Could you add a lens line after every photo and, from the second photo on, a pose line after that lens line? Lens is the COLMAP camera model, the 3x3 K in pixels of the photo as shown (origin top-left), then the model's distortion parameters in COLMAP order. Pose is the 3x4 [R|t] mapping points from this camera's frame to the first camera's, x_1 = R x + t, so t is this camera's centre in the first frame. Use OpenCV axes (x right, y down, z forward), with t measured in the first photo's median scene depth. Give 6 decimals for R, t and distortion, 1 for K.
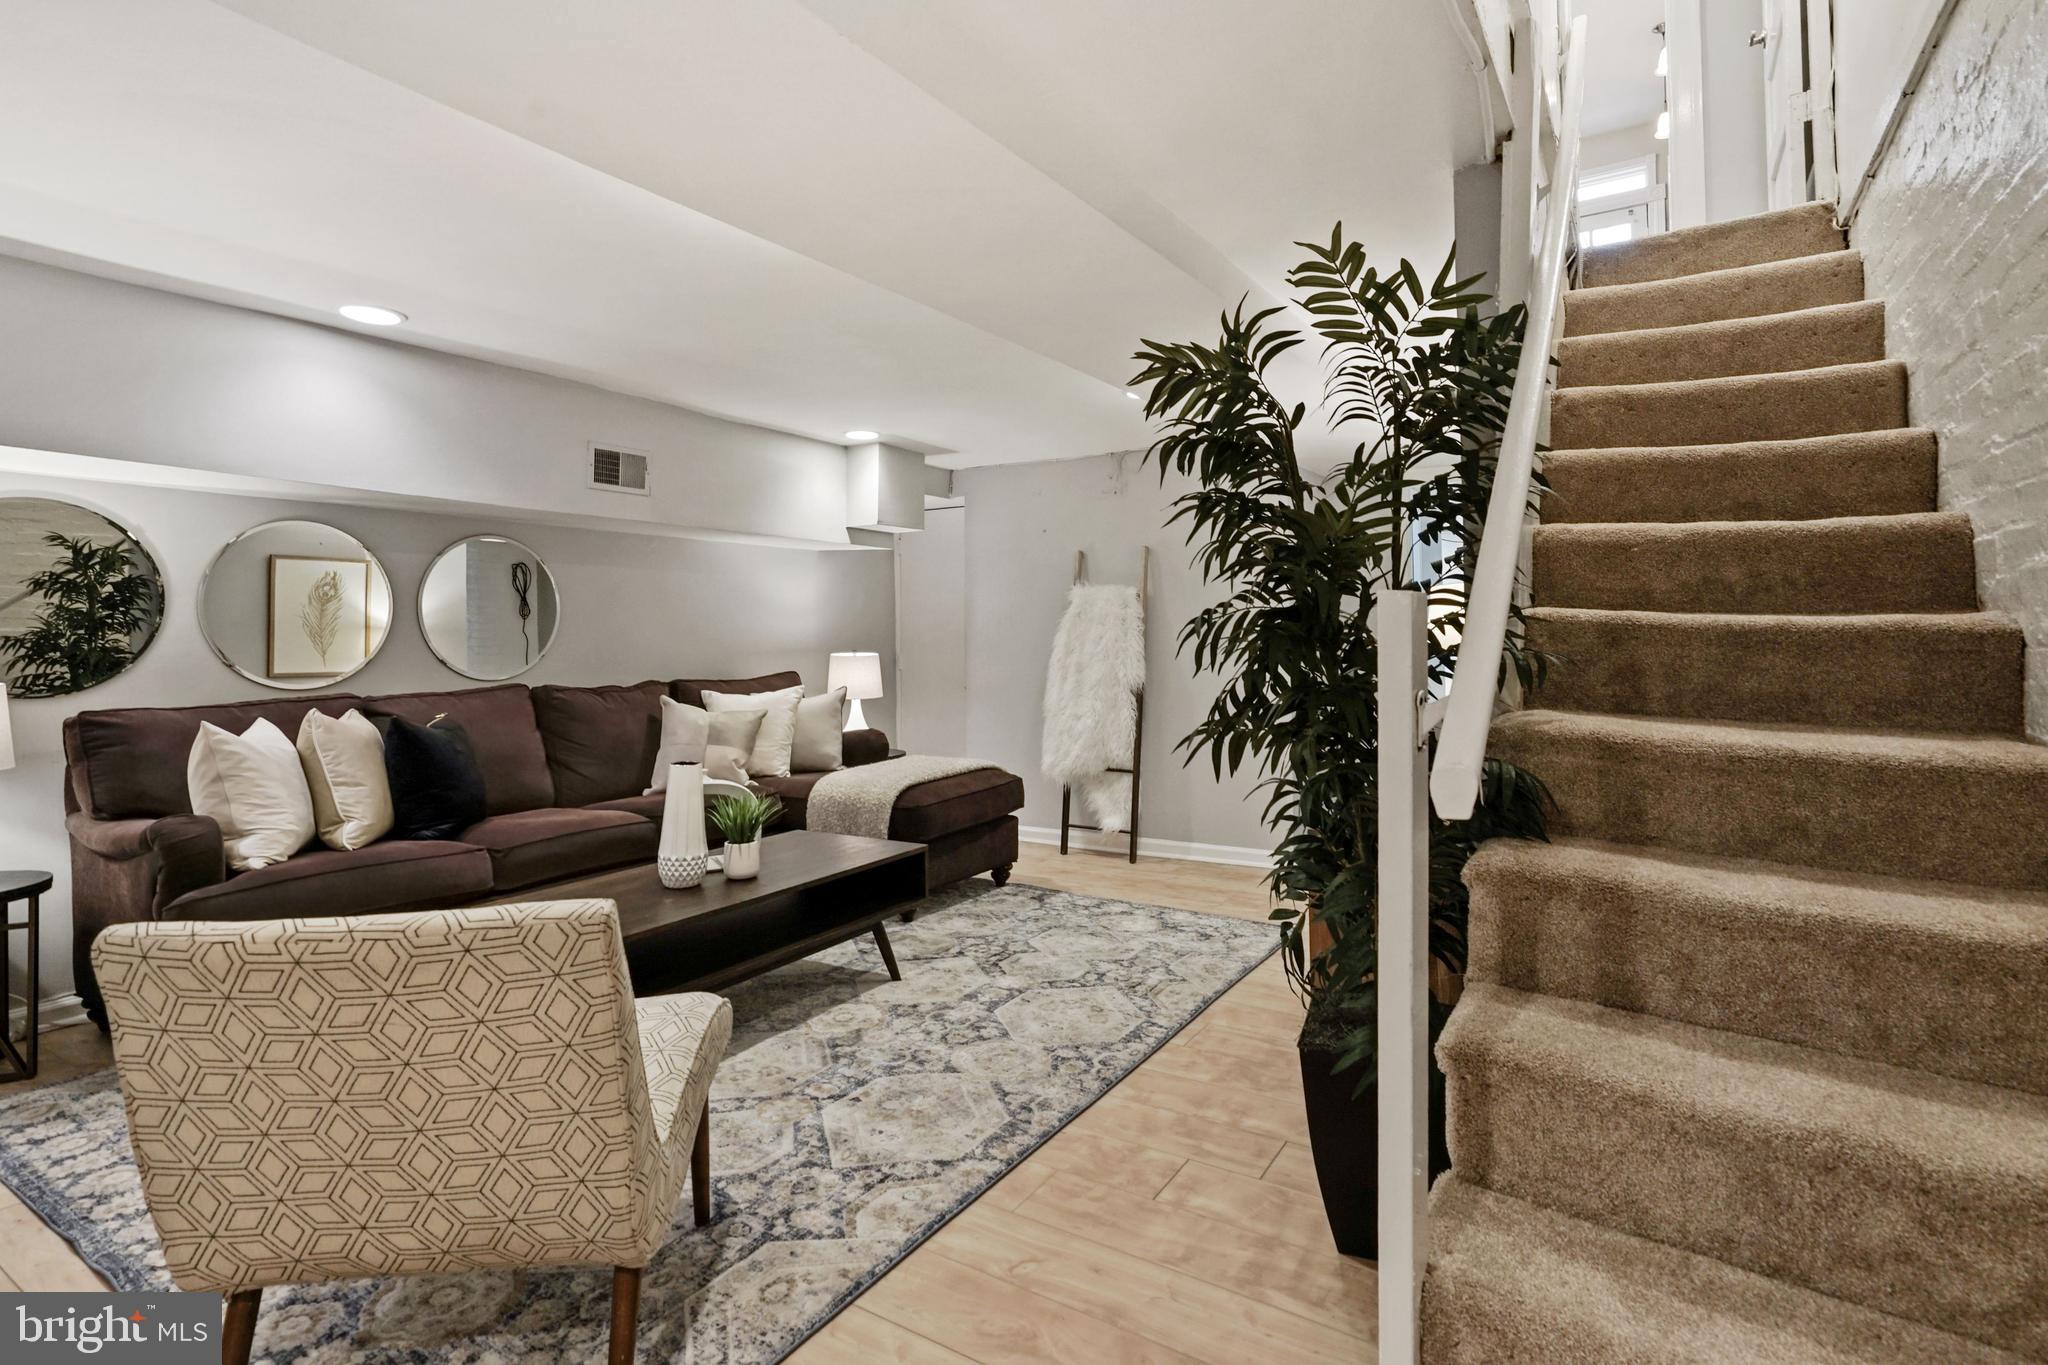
lens RADIAL K [[941.2, 0, 1030.5], [0, 941.2, 683.7], [0, 0, 1]] dist [-0.052625, 0.019698]
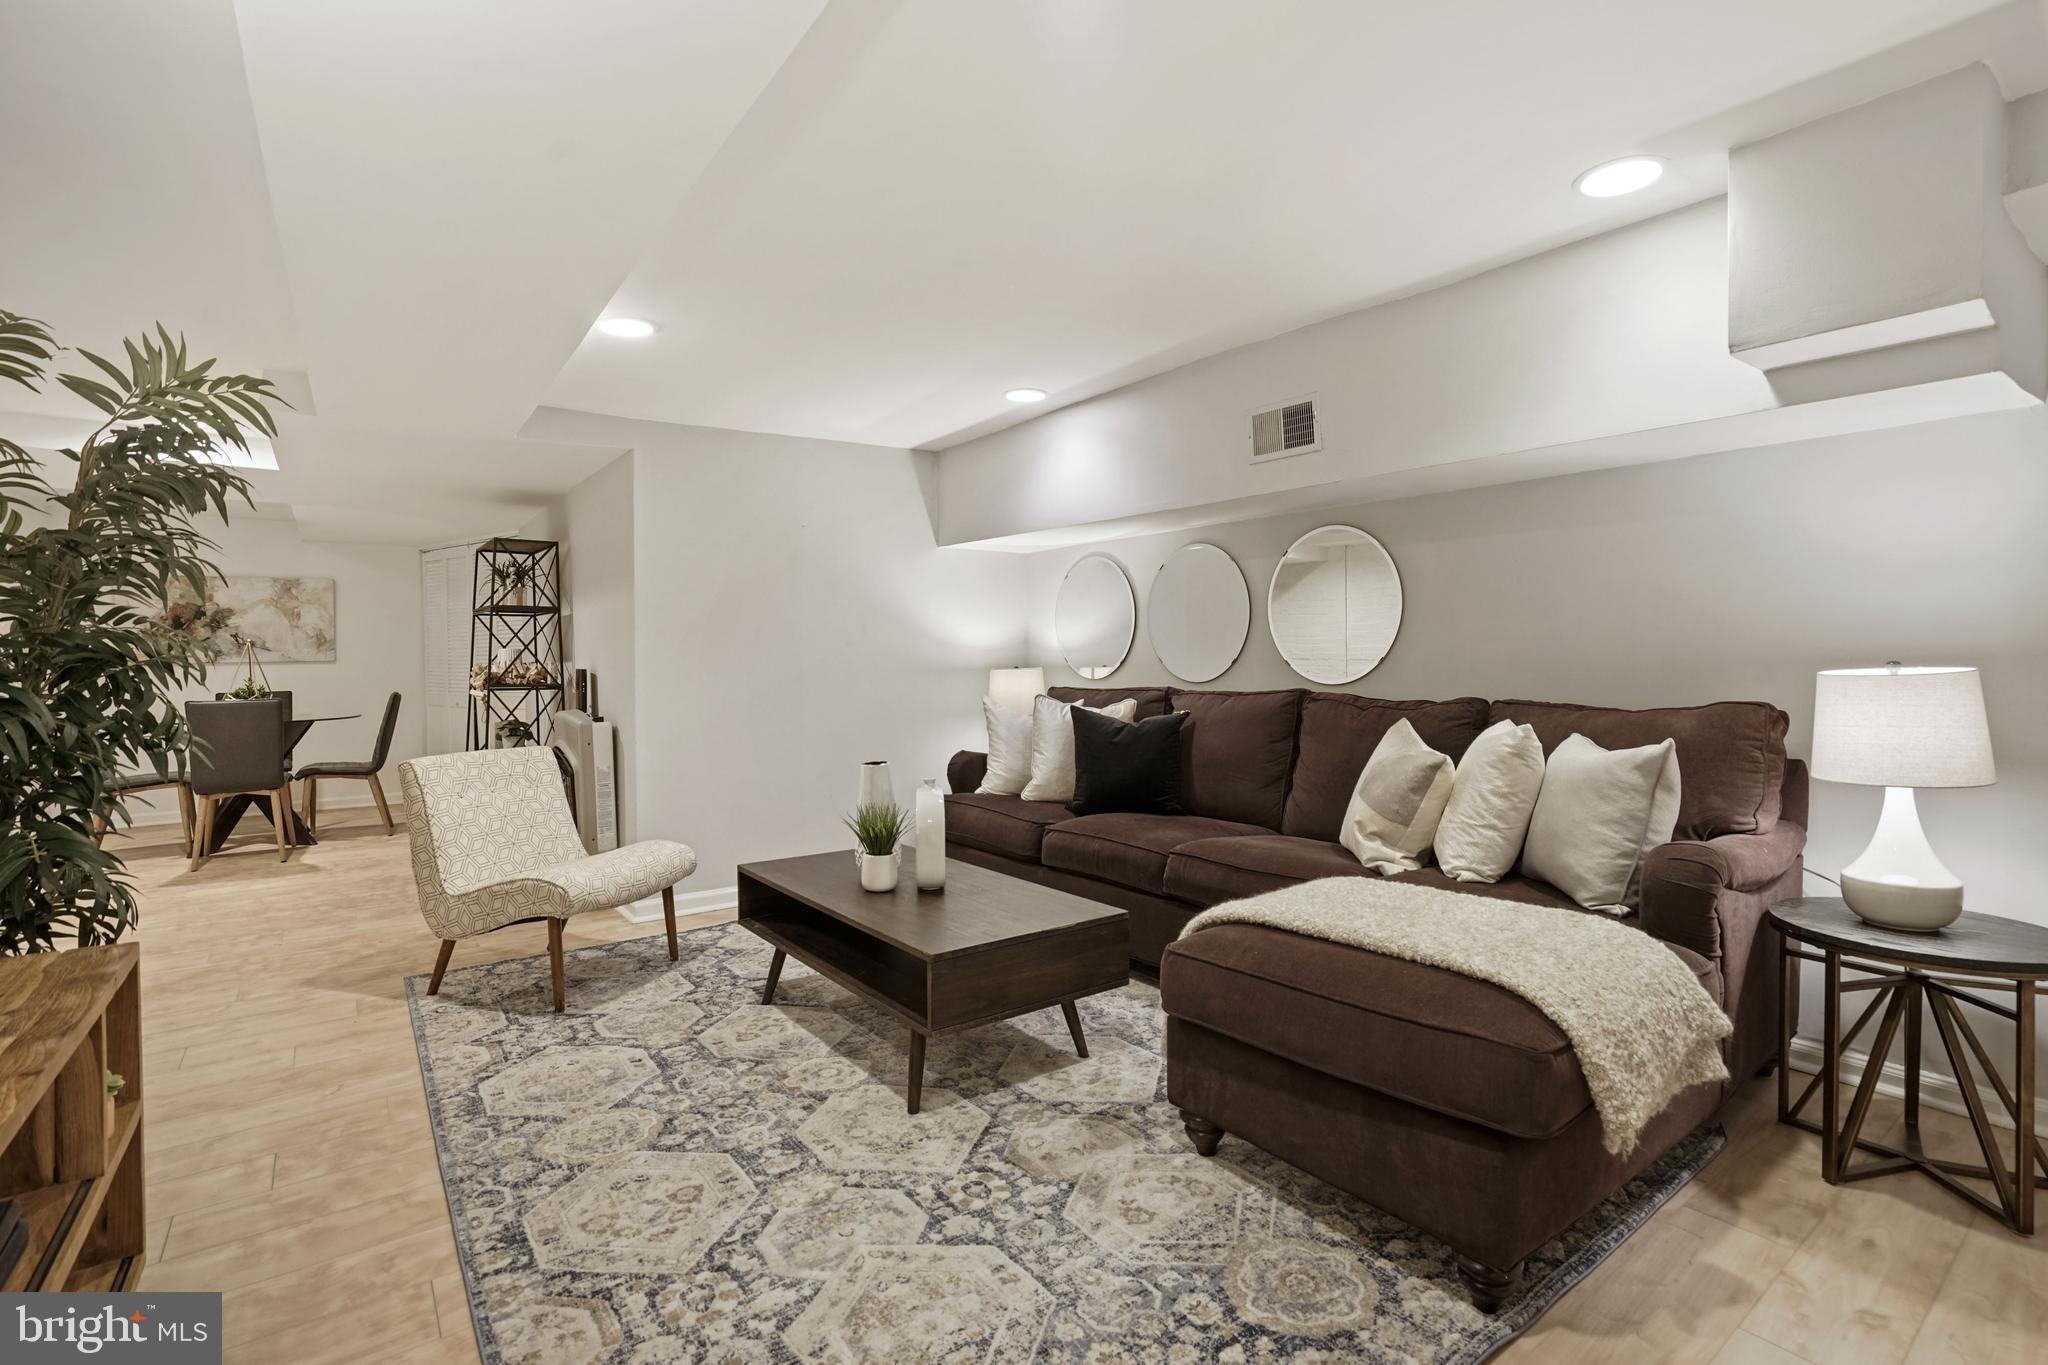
lens RADIAL K [[941.2, 0, 1030.5], [0, 941.2, 683.7], [0, 0, 1]] dist [-0.052625, 0.019698]
pose [[-0.339261, 0.046351, -0.939550, 0.580441], [-0.028453, 0.997823, 0.059499, -0.076001], [0.940262, 0.046918, -0.337204, 1.530978]]
